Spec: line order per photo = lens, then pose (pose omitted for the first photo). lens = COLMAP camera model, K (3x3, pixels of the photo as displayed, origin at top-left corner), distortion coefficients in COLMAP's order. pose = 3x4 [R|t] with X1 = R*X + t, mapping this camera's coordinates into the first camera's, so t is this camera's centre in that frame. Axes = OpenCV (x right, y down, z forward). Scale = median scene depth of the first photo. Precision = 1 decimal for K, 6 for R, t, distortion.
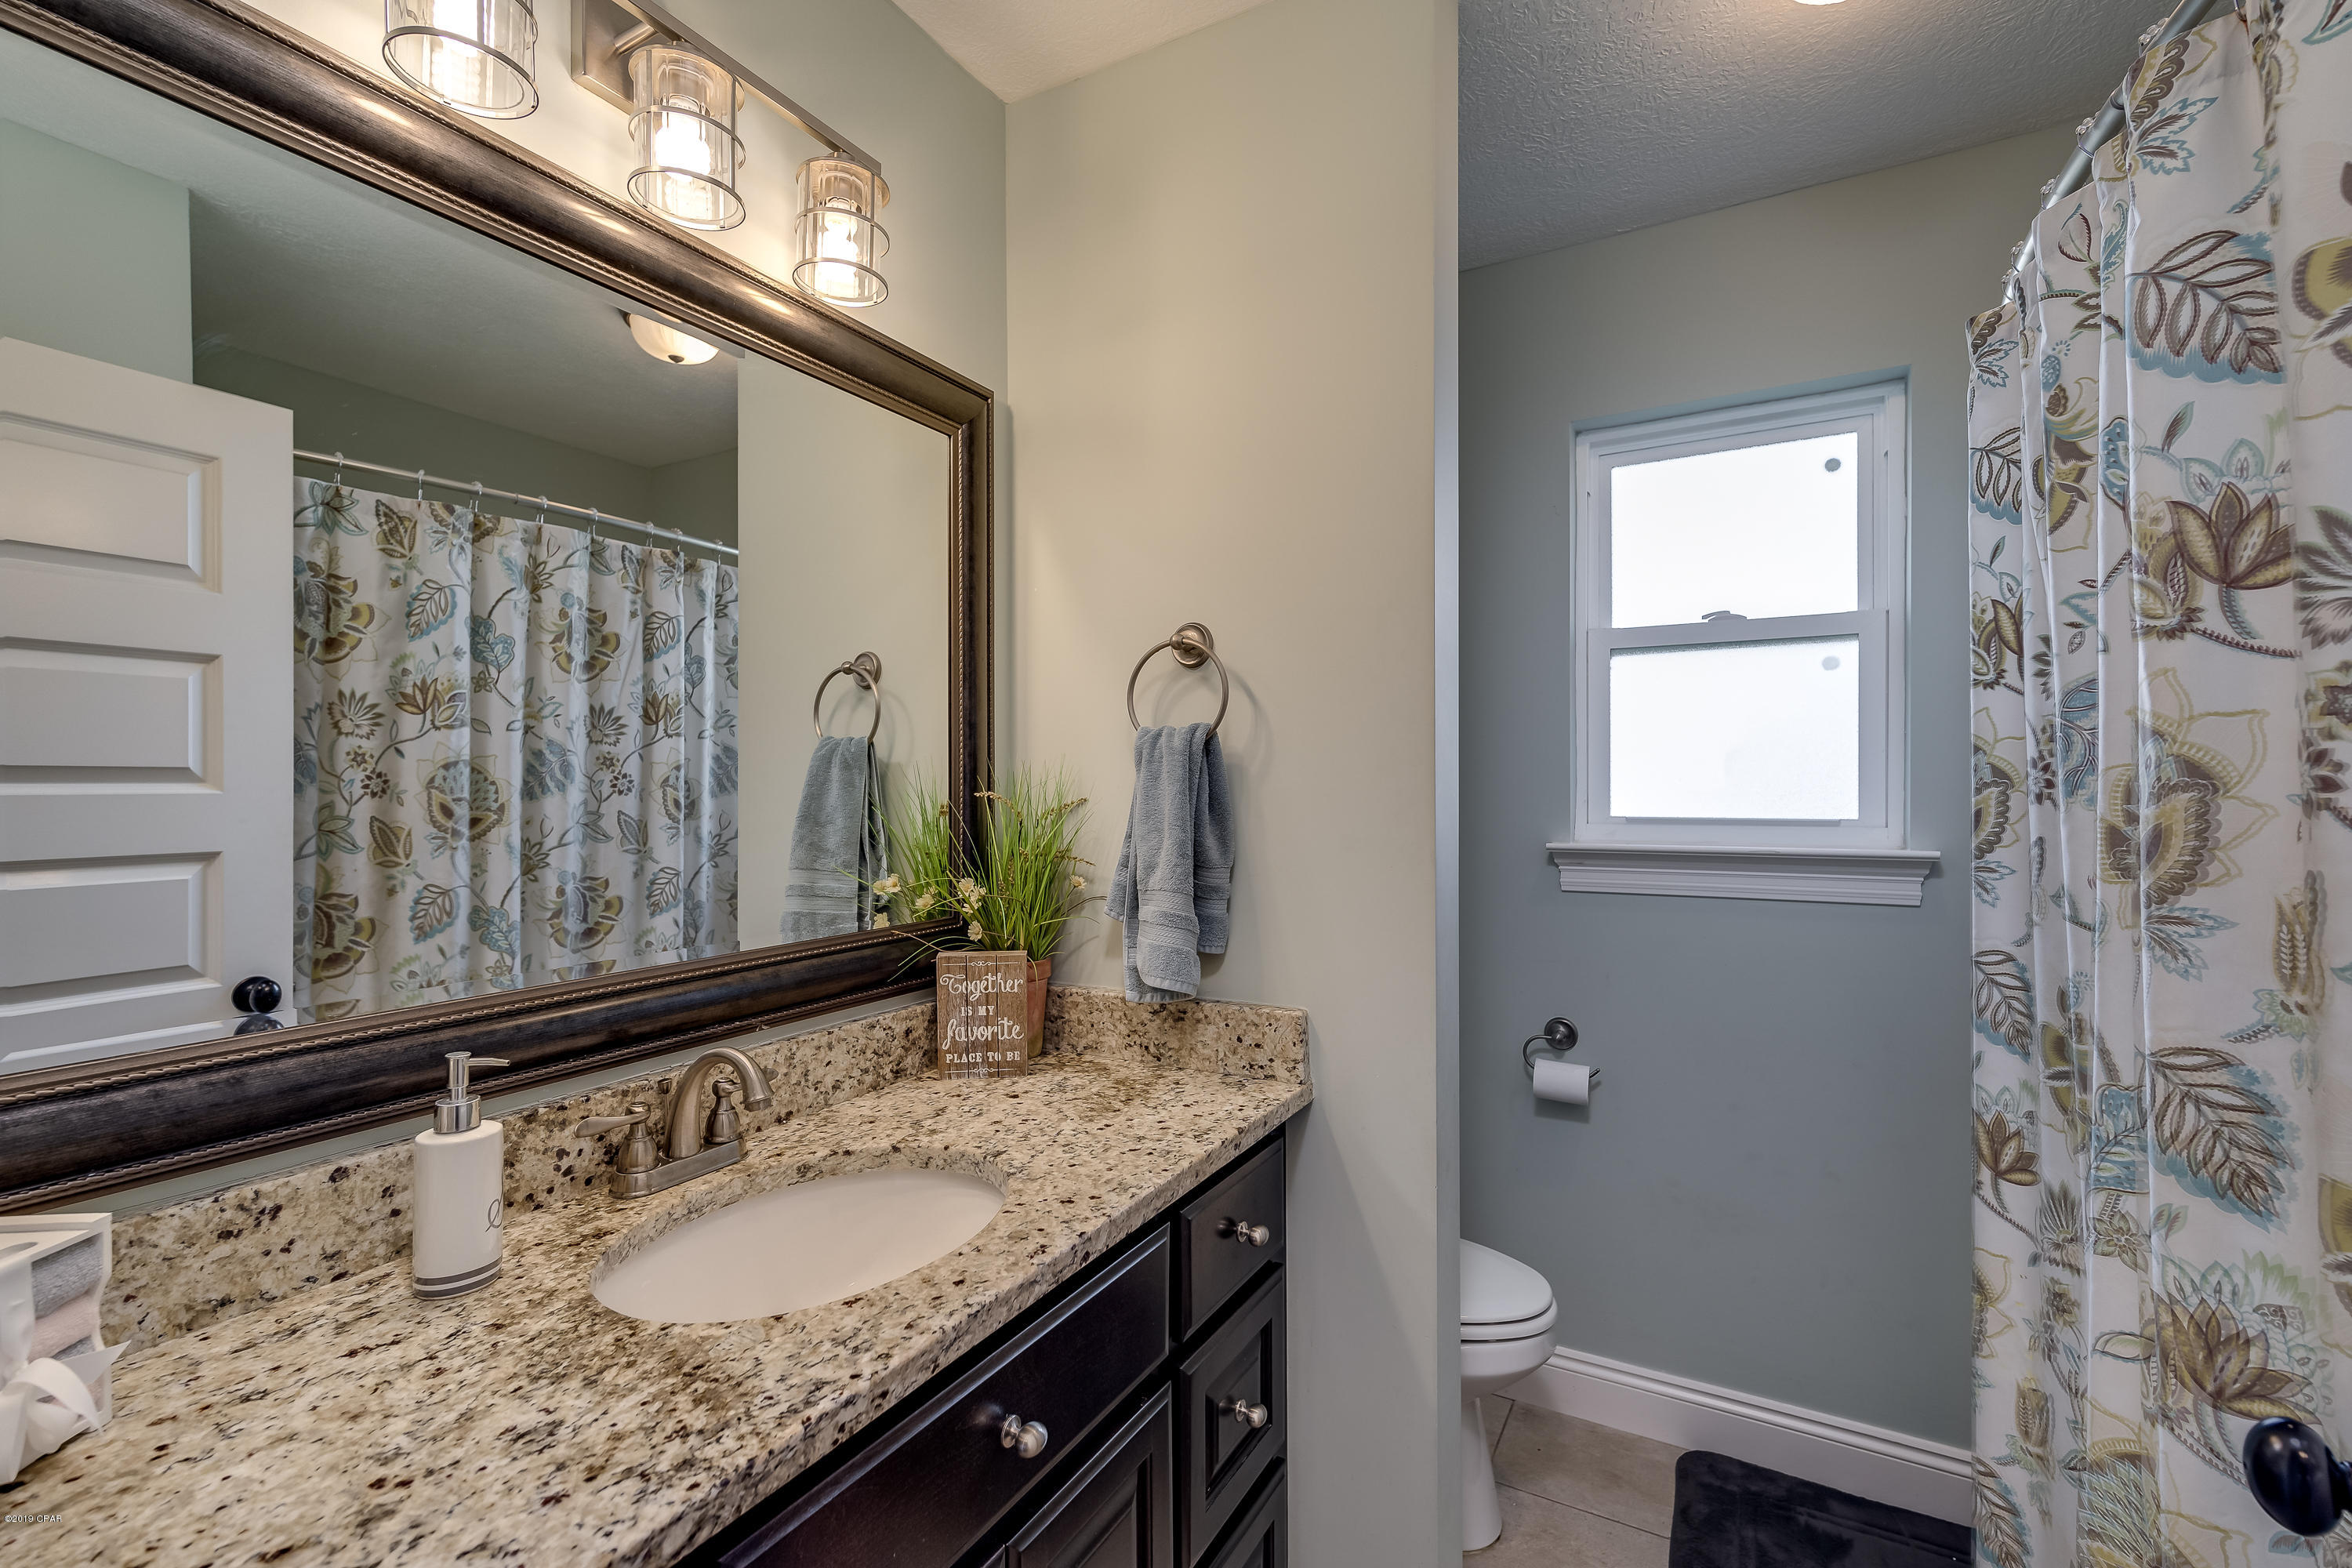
lens RADIAL K [[1000.3, 0, 1166.8], [0, 1000.3, 784.7], [0, 0, 1]] dist [0.003954, 0.000328]
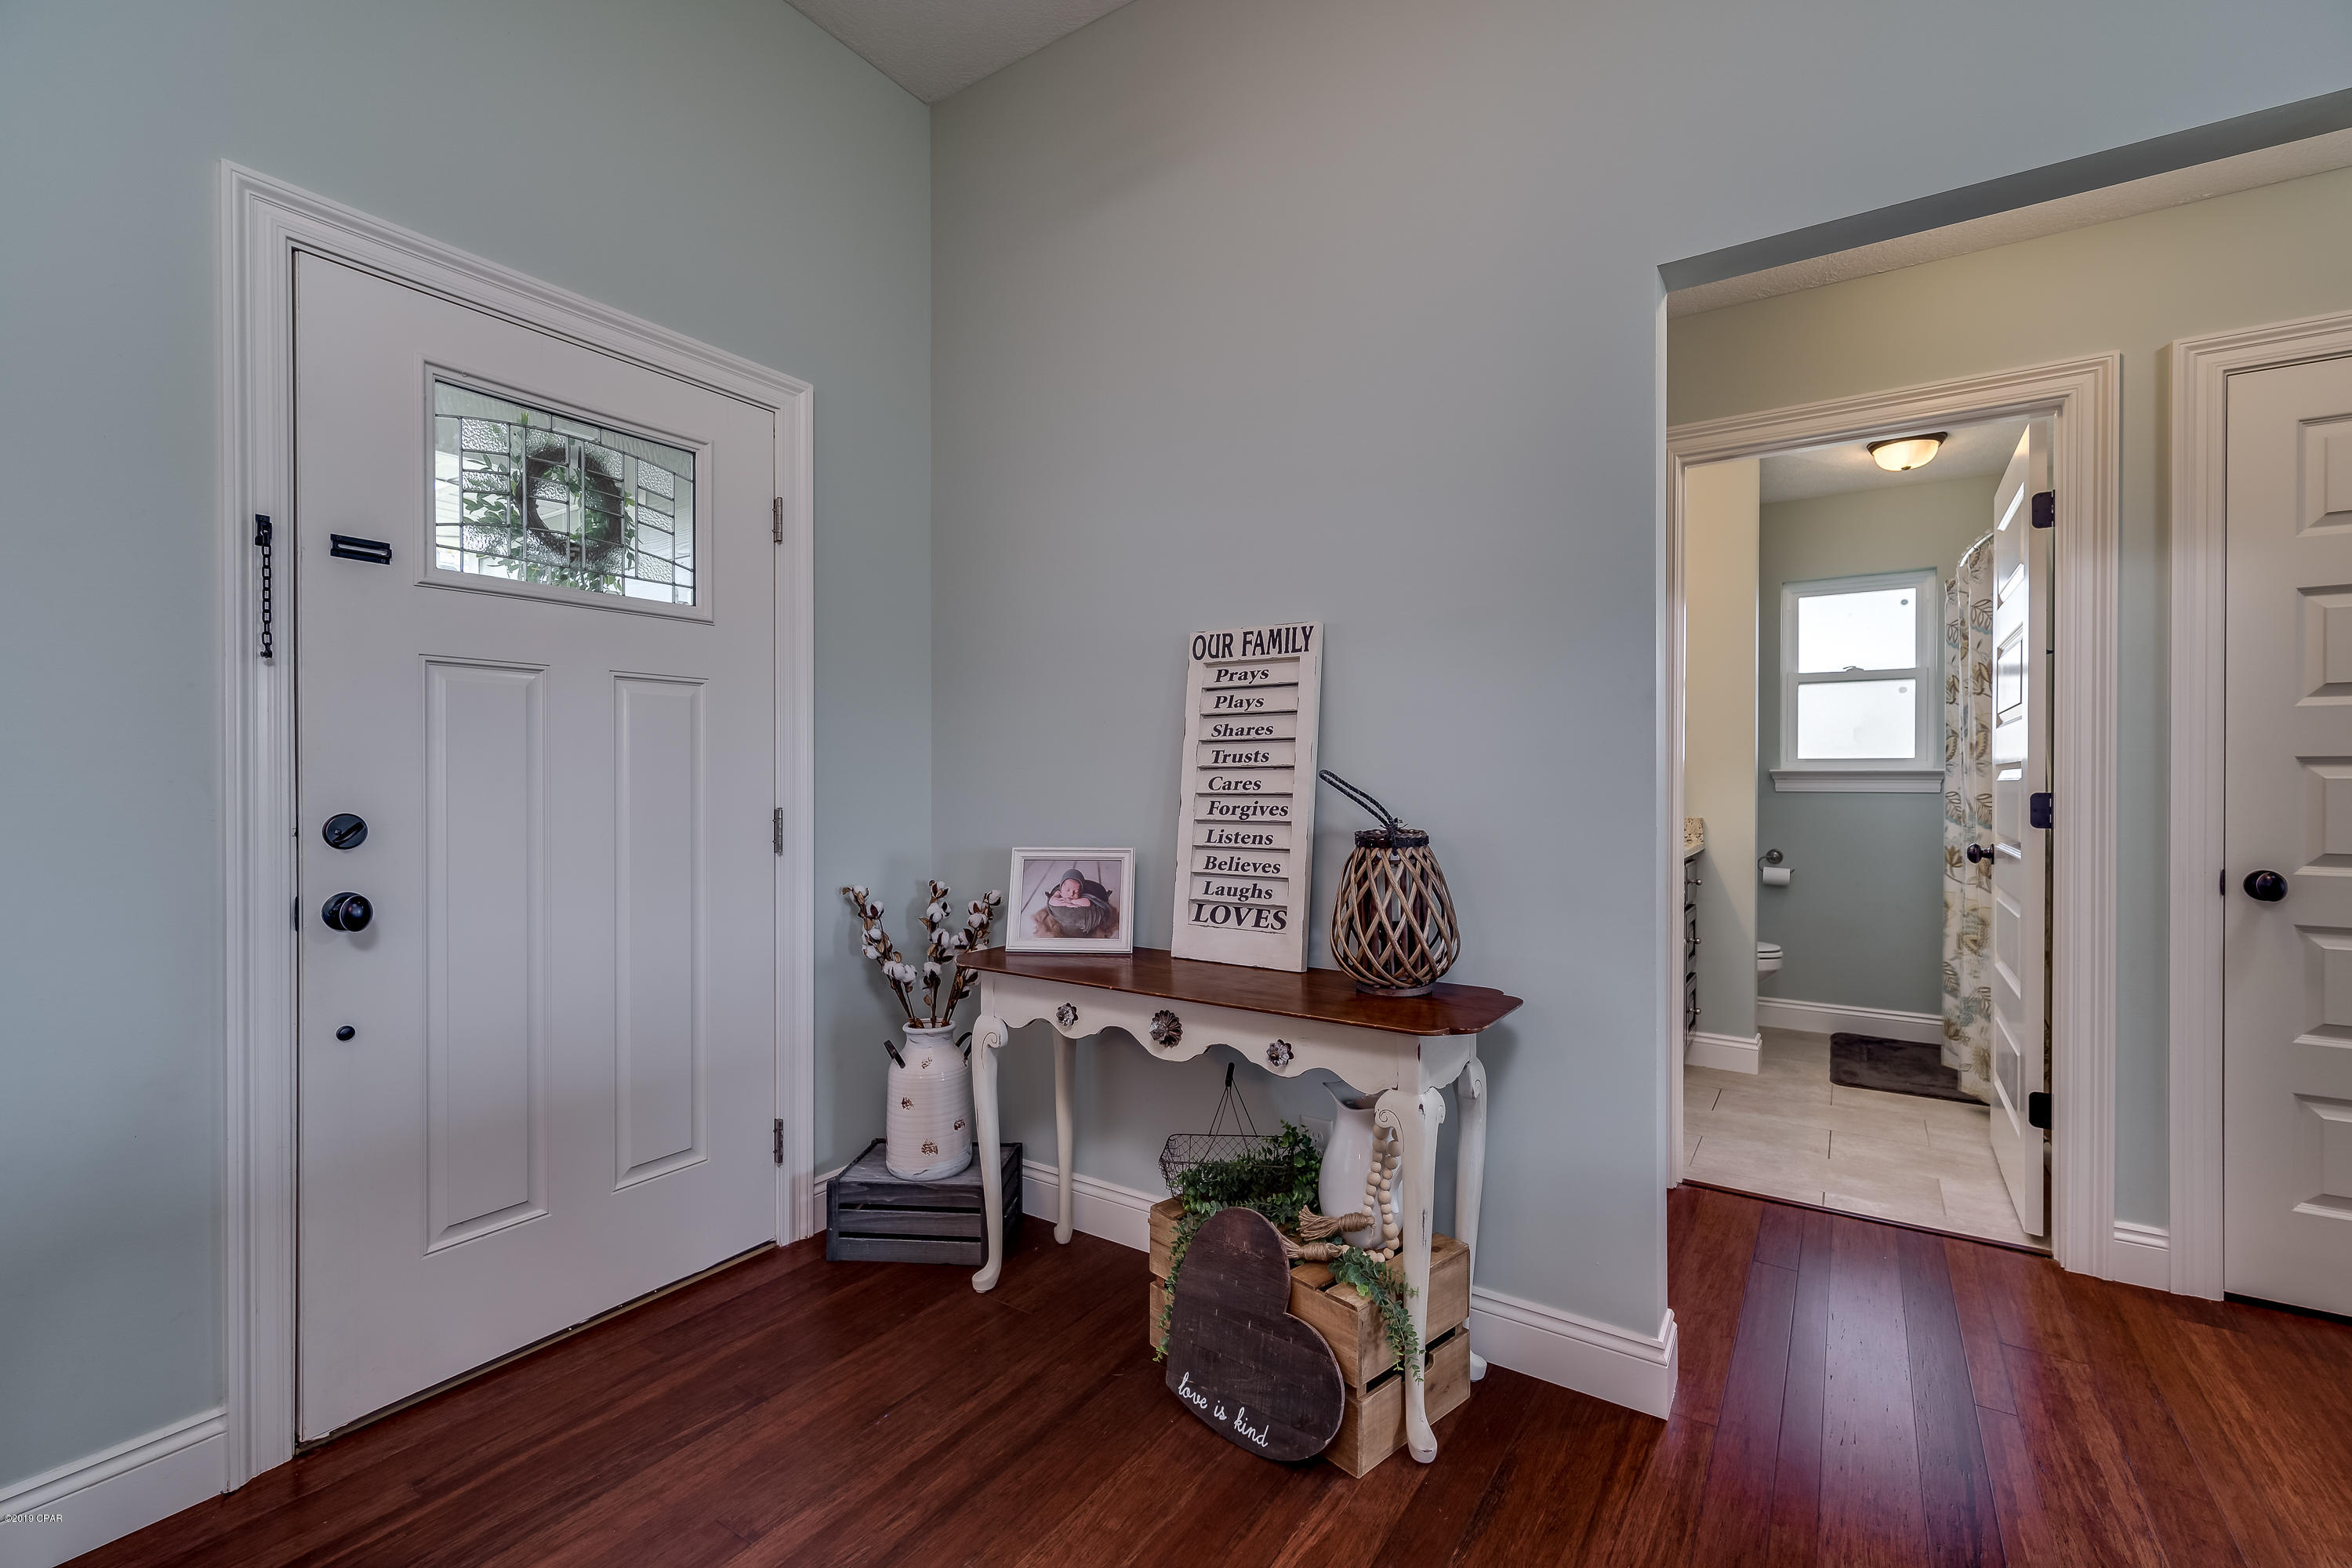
lens RADIAL K [[1013.8, 0, 1176.0], [0, 1013.8, 784.0], [0, 0, 1]] dist [0.004017, 0.000574]
pose [[0.998038, 0.004763, -0.062433, -0.839095], [-0.004495, 0.999980, 0.004439, 0.090528], [0.062452, -0.004150, 0.998039, -1.405500]]
